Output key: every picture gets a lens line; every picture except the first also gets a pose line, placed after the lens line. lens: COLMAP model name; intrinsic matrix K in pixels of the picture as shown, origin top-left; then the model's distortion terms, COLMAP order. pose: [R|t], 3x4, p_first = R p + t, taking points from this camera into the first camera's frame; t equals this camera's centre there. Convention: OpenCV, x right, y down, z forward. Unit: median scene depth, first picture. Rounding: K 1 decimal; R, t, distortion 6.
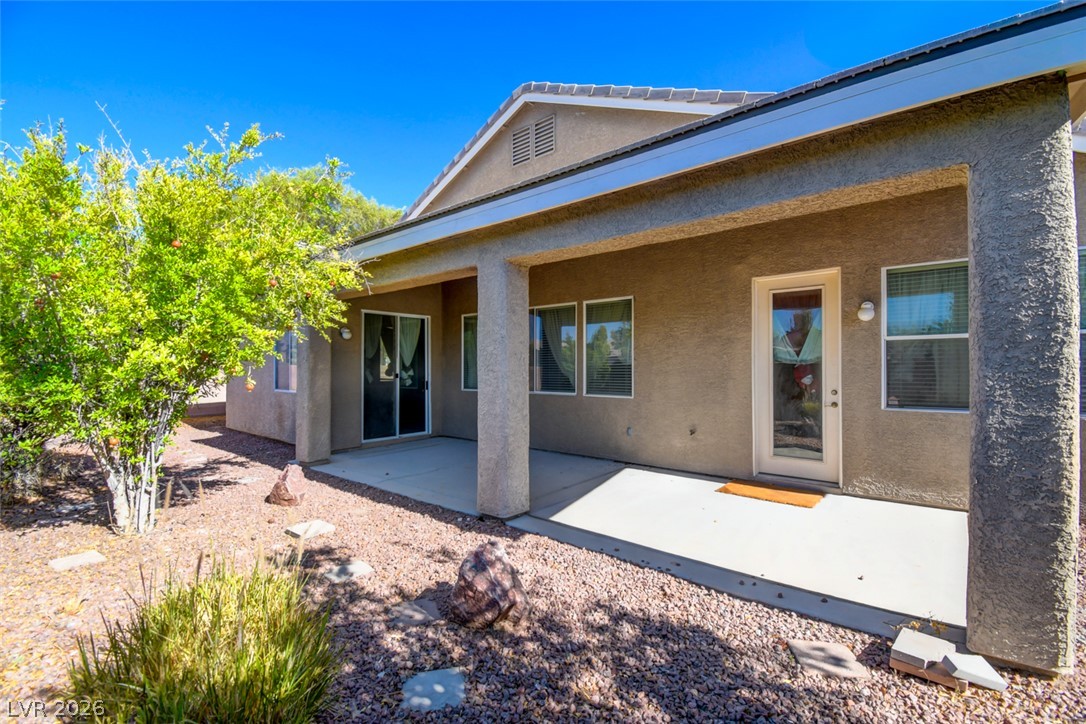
lens RADIAL K [[477.0, 0, 545.5], [0, 477.0, 360.0], [0, 0, 1]] dist [0.018613, -0.022609]
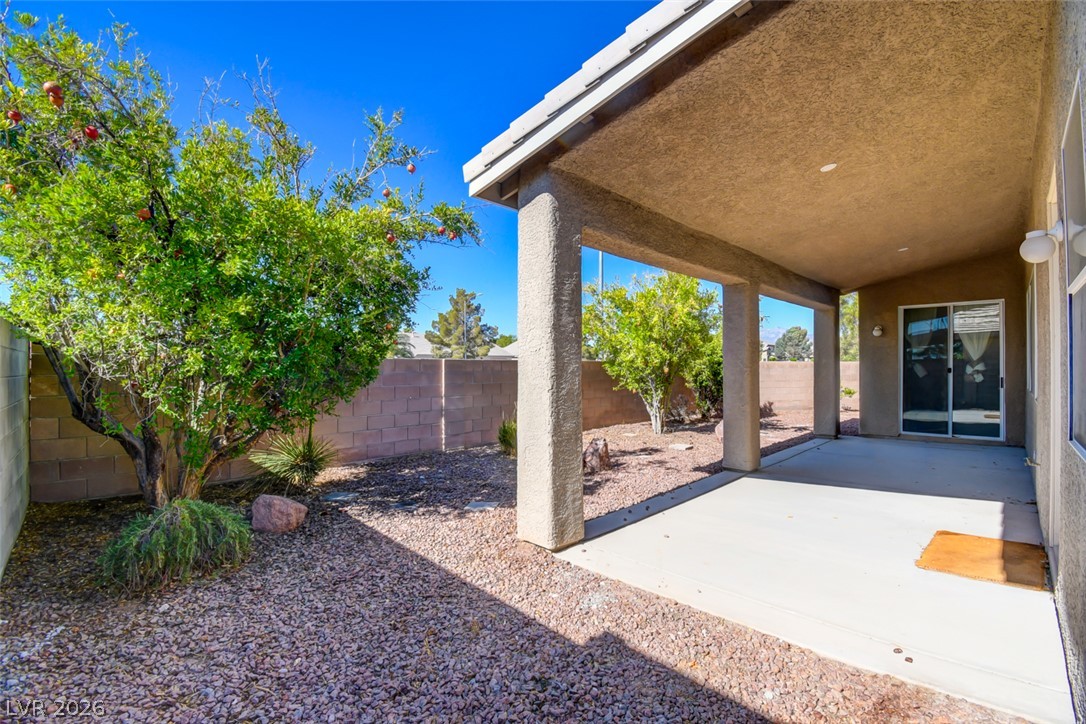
lens RADIAL K [[484.2, 0, 553.6], [0, 484.2, 363.3], [0, 0, 1]] dist [0.023083, -0.023816]
pose [[-0.064245, -0.002732, -0.997930, 1.221295], [0.016882, 0.999850, -0.003824, 0.018297], [0.997791, -0.017093, -0.064189, 0.522047]]
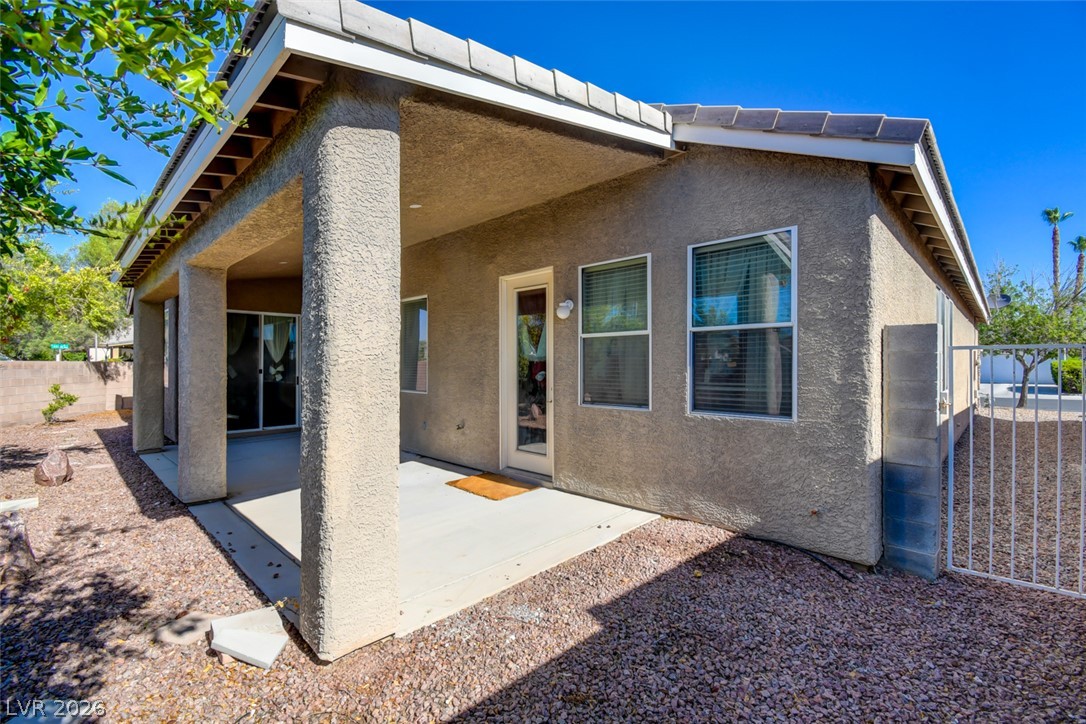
lens RADIAL K [[477.0, 0, 545.5], [0, 477.0, 360.0], [0, 0, 1]] dist [0.018613, -0.022609]
pose [[0.997228, 0.002028, -0.074375, 0.709051], [-0.001464, 0.999970, 0.007628, -0.001863], [0.074388, -0.007498, 0.997201, -0.018023]]
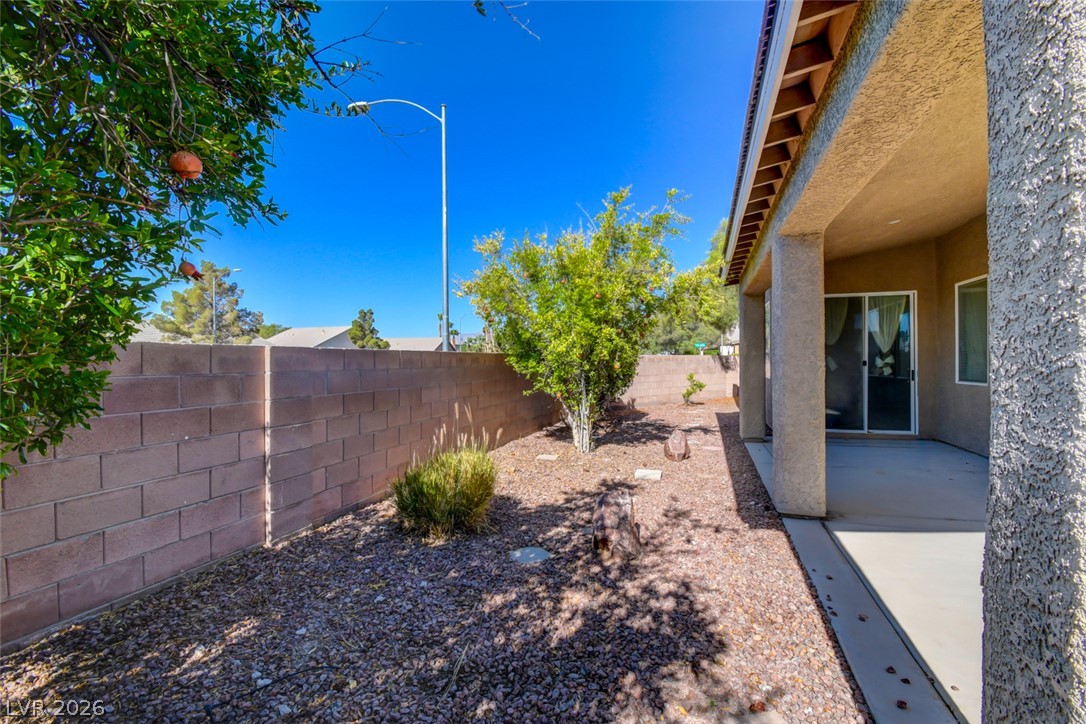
lens RADIAL K [[477.0, 0, 545.5], [0, 477.0, 360.0], [0, 0, 1]] dist [0.018613, -0.022609]
pose [[0.368487, 0.000843, -0.929633, 0.538729], [0.018586, 0.999793, 0.008274, 0.015321], [0.929447, -0.020327, 0.368395, 0.207334]]
